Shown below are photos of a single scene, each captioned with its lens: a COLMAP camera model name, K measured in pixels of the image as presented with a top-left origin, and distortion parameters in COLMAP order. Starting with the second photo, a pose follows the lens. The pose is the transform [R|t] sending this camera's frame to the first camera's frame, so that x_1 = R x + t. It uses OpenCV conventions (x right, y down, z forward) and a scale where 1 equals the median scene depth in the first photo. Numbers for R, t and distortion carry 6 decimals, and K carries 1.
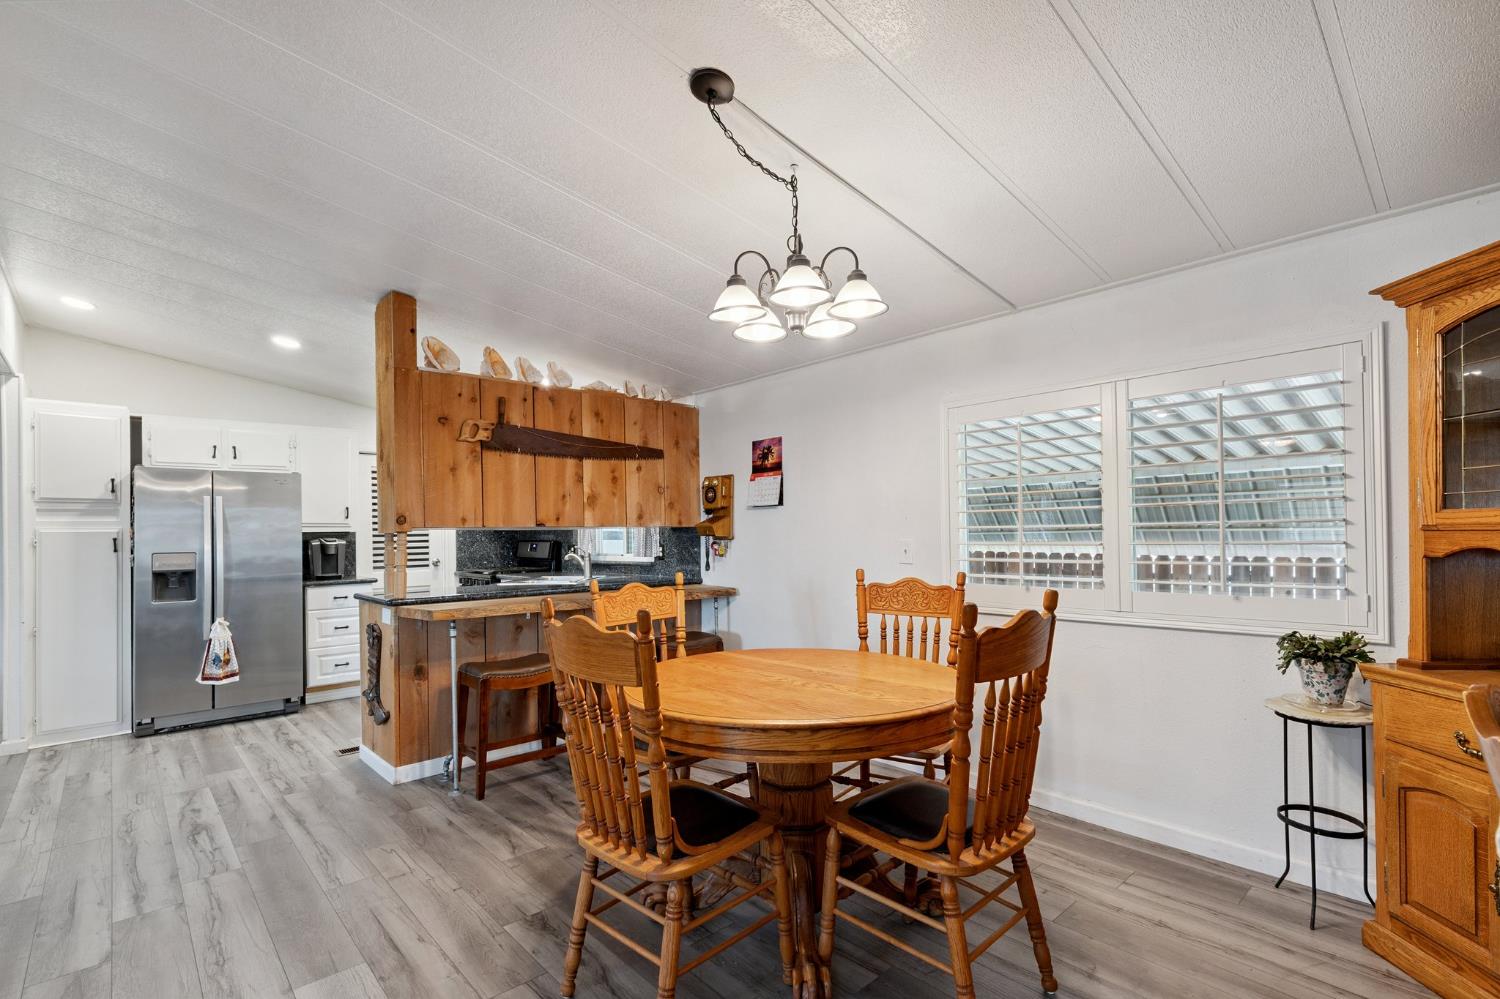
lens RADIAL K [[690.9, 0, 749.7], [0, 690.9, 524.9], [0, 0, 1]] dist [-0.000578, -0.000123]
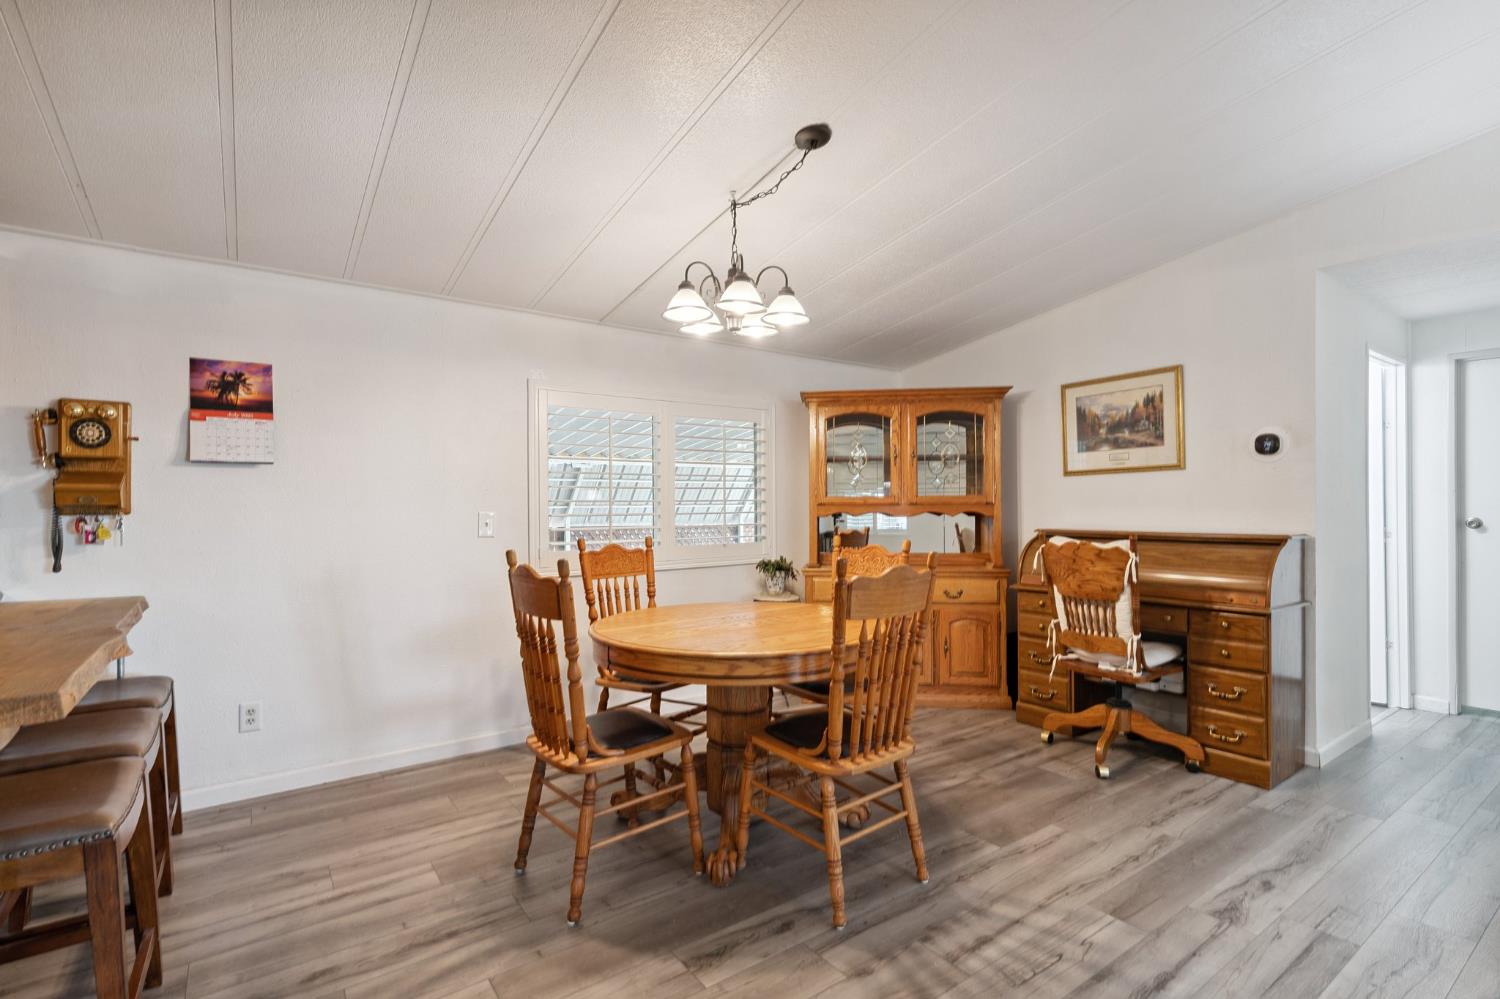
lens RADIAL K [[701.8, 0, 749.6], [0, 701.8, 507.1], [0, 0, 1]] dist [0.007245, -0.000726]
pose [[0.118770, 0.013356, 0.992832, -0.573630], [-0.008486, 0.999887, -0.012436, 0.019186], [-0.992885, -0.006949, 0.118870, 0.422621]]
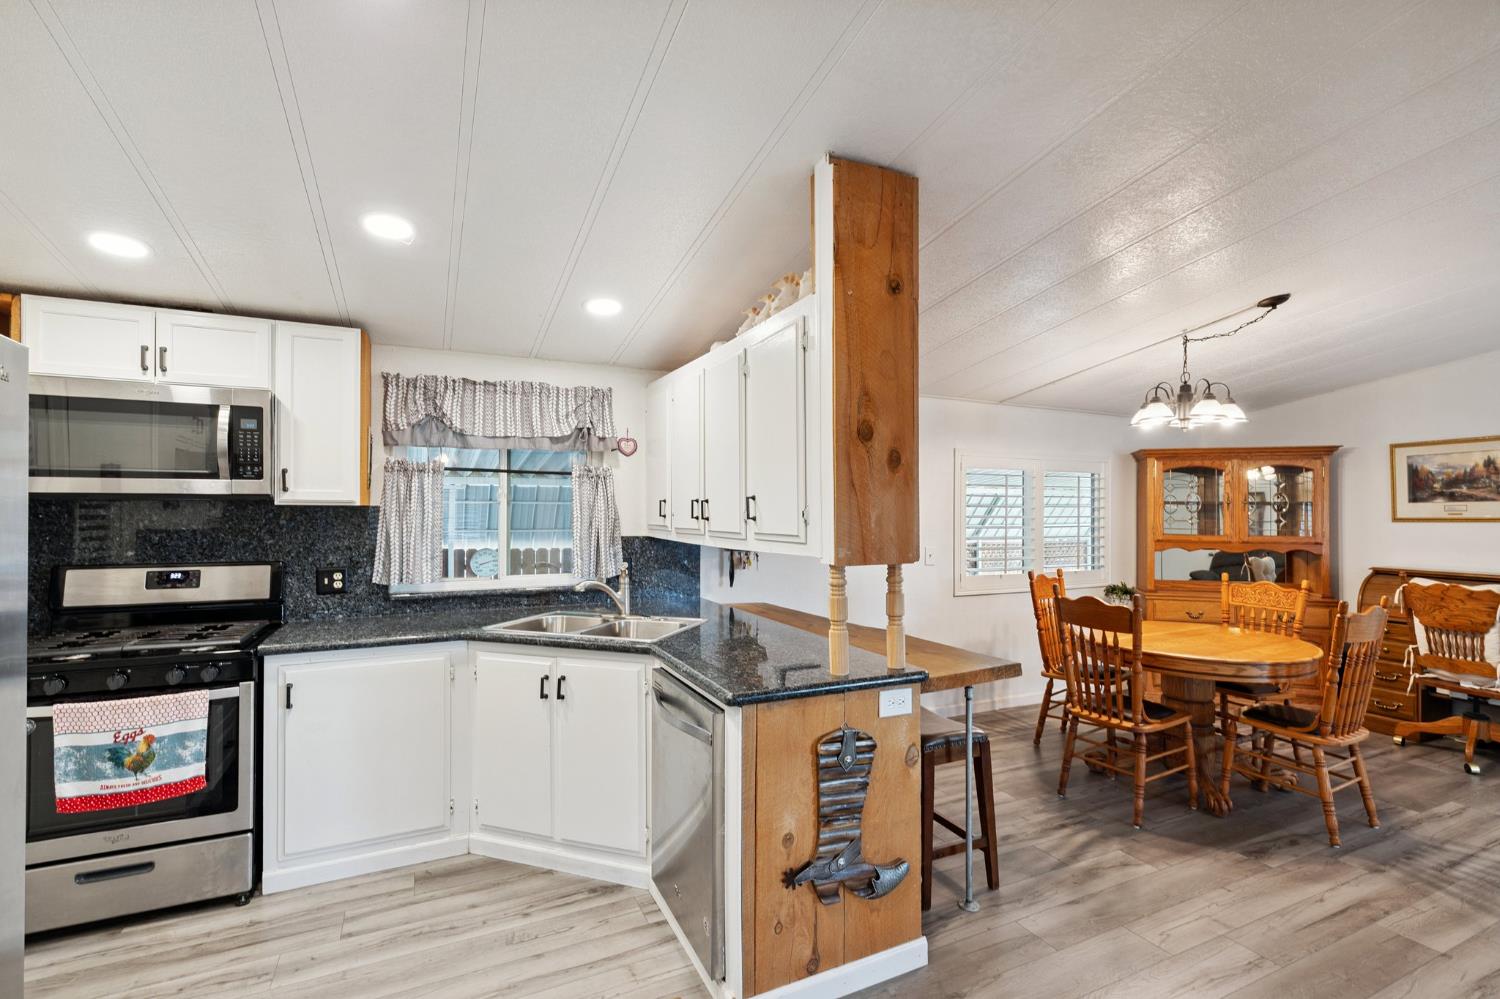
lens RADIAL K [[684.8, 0, 752.5], [0, 684.8, 507.3], [0, 0, 1]] dist [0.008297, -0.001460]
pose [[0.290313, 0.021894, 0.956681, -0.925627], [-0.022193, 0.999623, -0.016142, -0.021436], [-0.956674, -0.016545, 0.290690, 0.771503]]
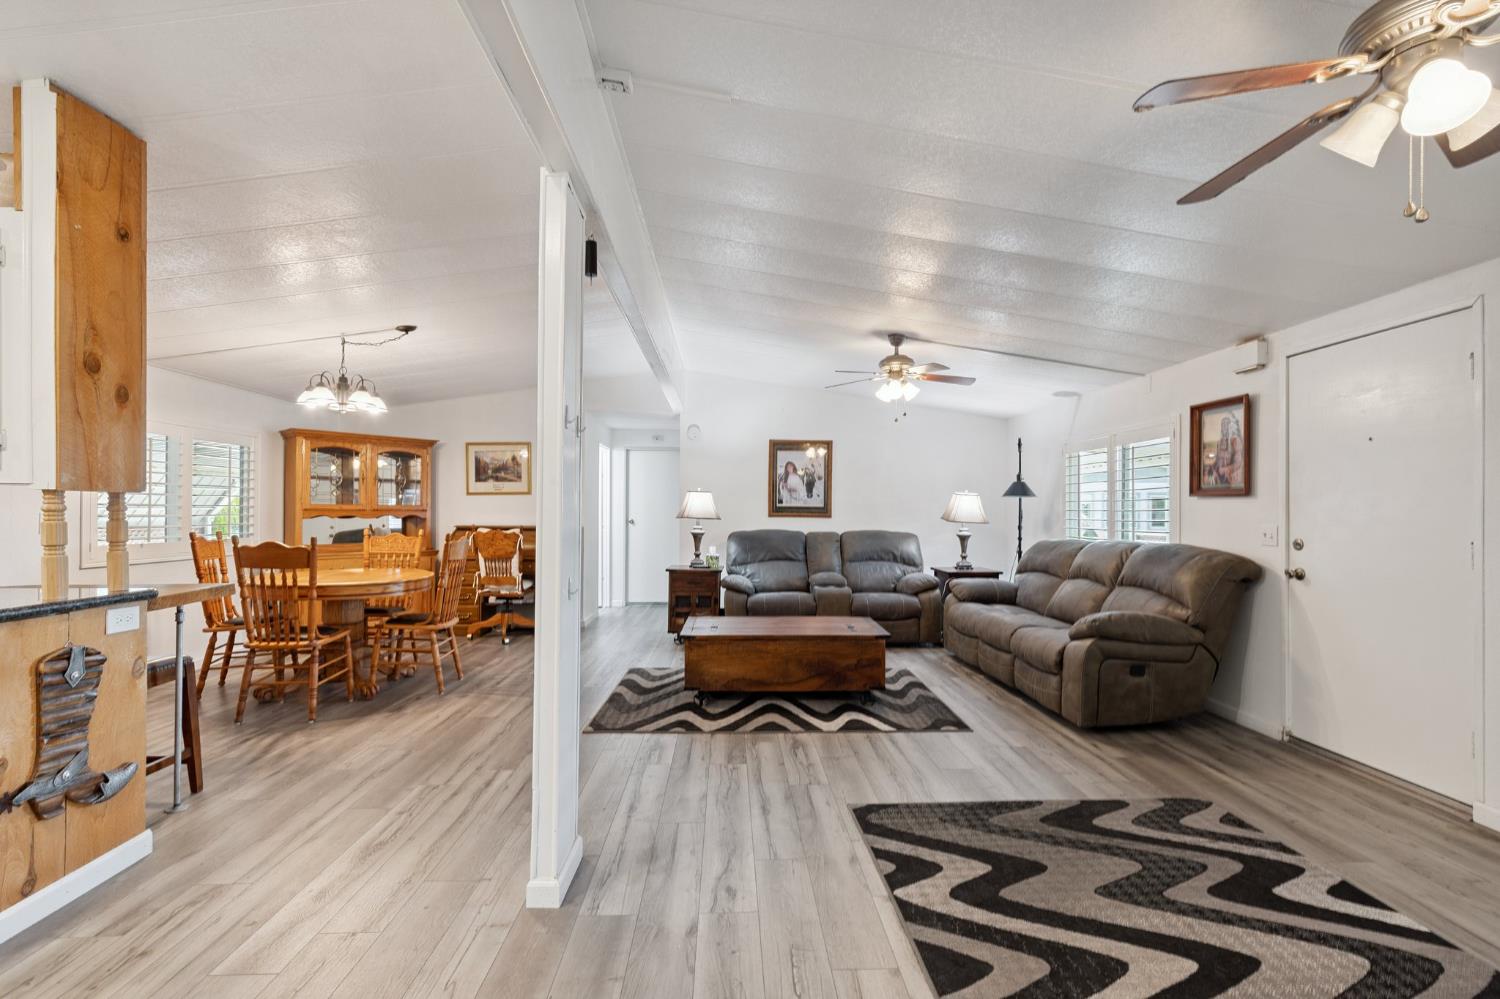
lens RADIAL K [[684.8, 0, 752.5], [0, 684.8, 507.3], [0, 0, 1]] dist [0.008297, -0.001460]
pose [[-0.759534, 0.017277, 0.650238, -1.140083], [-0.001332, 0.999604, -0.028115, 0.034943], [-0.650466, -0.022220, -0.759210, 0.902621]]
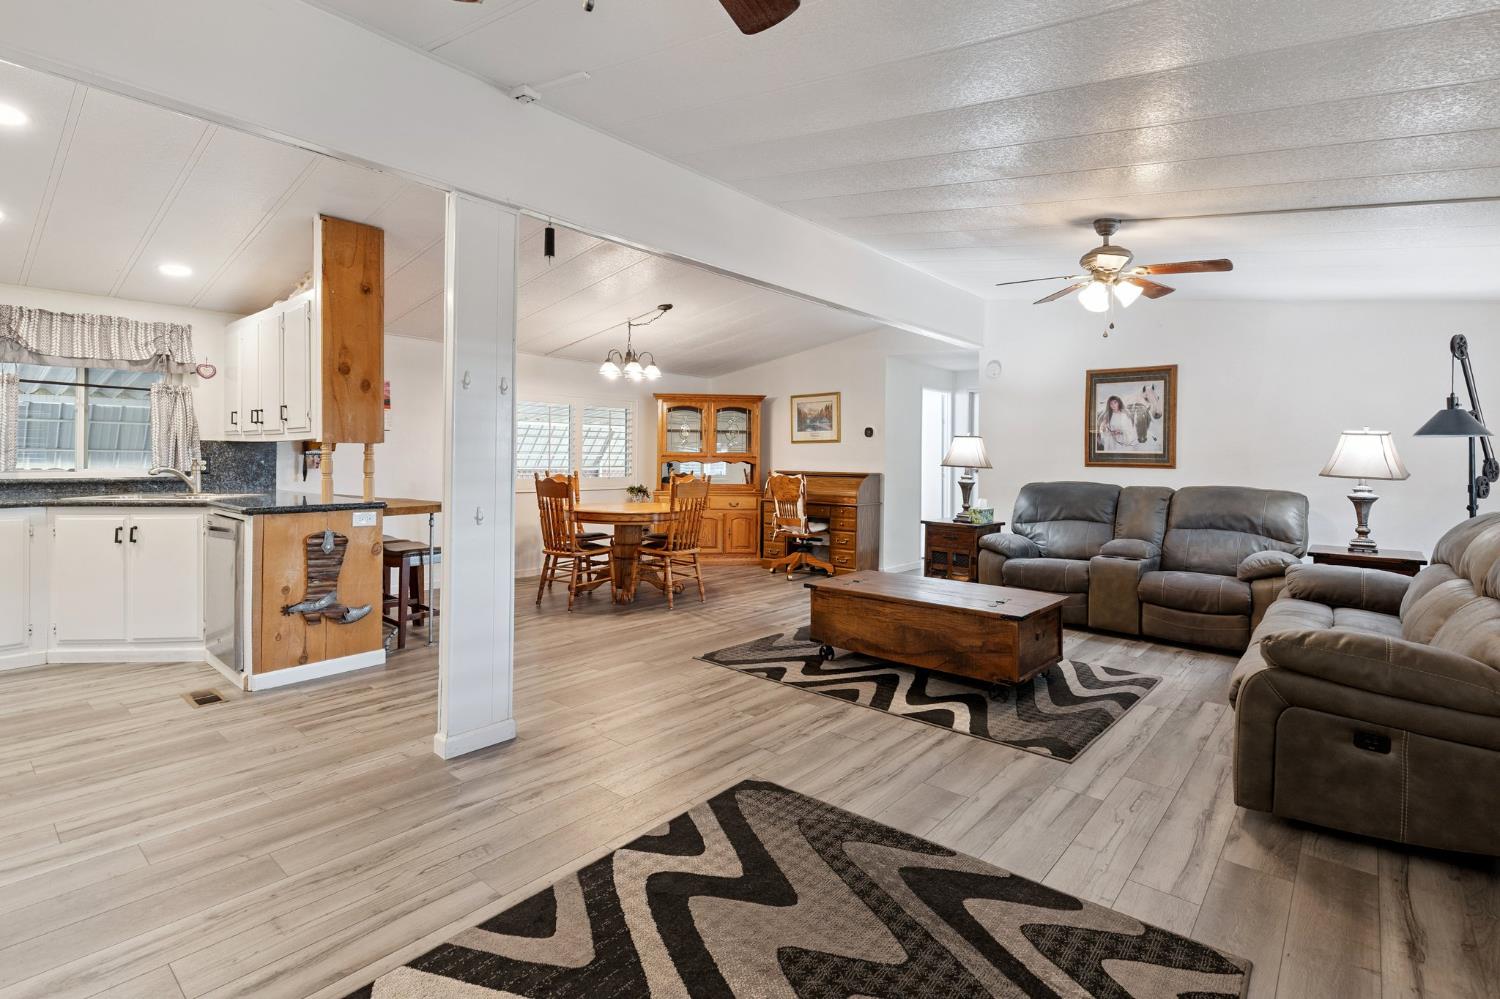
lens RADIAL K [[708.5, 0, 753.8], [0, 708.5, 455.3], [0, 0, 1]] dist [0.009158, -0.000409]
pose [[-0.116654, 0.018208, 0.993006, -1.397296], [-0.021674, 0.999547, -0.020875, 0.033168], [-0.992936, -0.023957, -0.116206, 0.423345]]
